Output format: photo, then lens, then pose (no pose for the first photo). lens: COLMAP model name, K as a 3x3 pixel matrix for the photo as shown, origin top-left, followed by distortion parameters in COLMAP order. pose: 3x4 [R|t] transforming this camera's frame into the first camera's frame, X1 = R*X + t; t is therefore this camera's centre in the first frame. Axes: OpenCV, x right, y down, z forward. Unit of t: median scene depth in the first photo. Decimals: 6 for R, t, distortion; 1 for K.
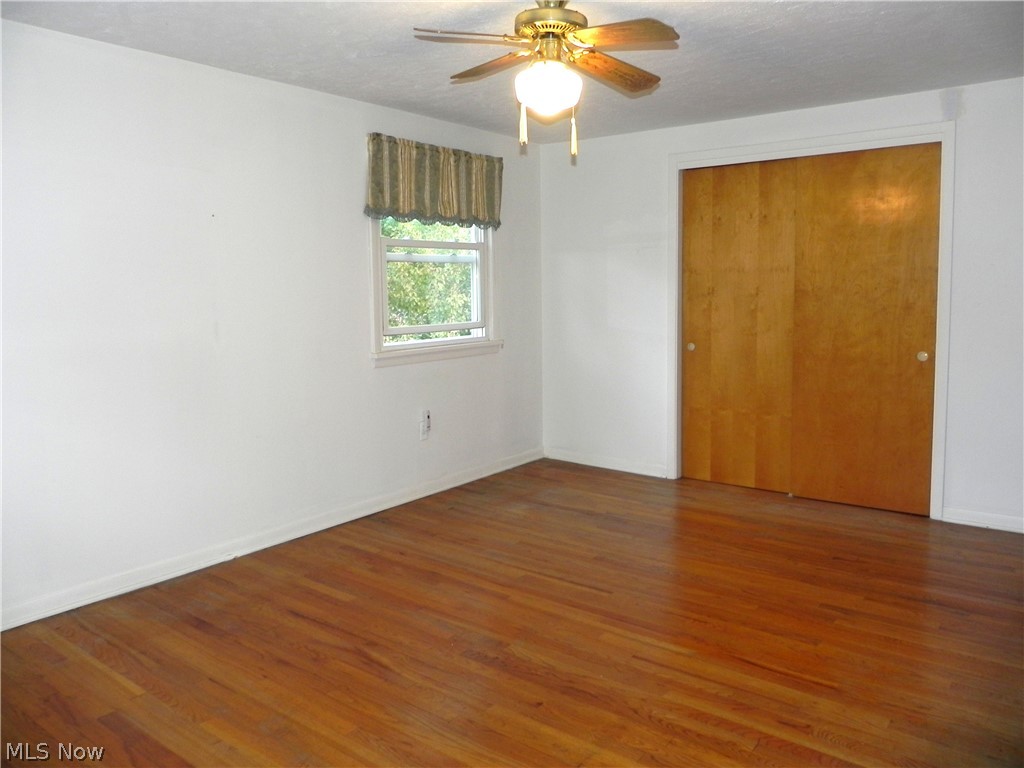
lens RADIAL K [[769.0, 0, 514.3], [0, 769.0, 389.2], [0, 0, 1]] dist [-0.044529, -0.001496]
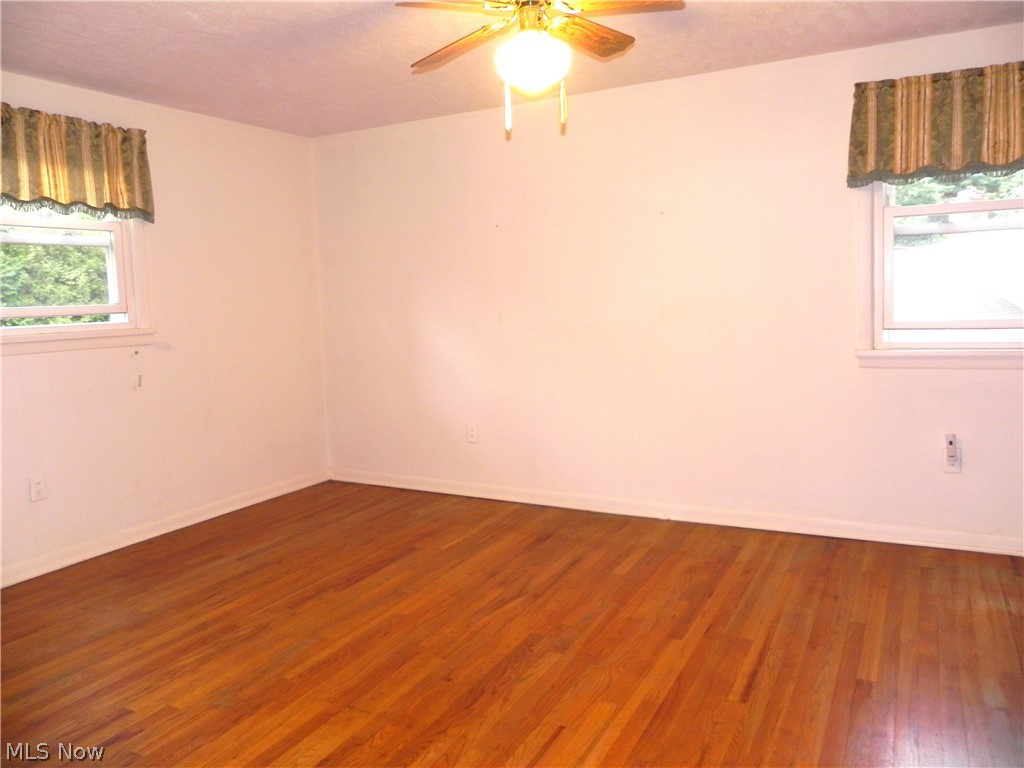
lens RADIAL K [[769.0, 0, 513.2], [0, 769.0, 380.4], [0, 0, 1]] dist [-0.044529, -0.001496]
pose [[0.138086, 0.115029, -0.983718, 0.725828], [-0.100004, 0.989776, 0.101699, -0.074590], [0.985358, 0.084333, 0.148178, 0.640004]]
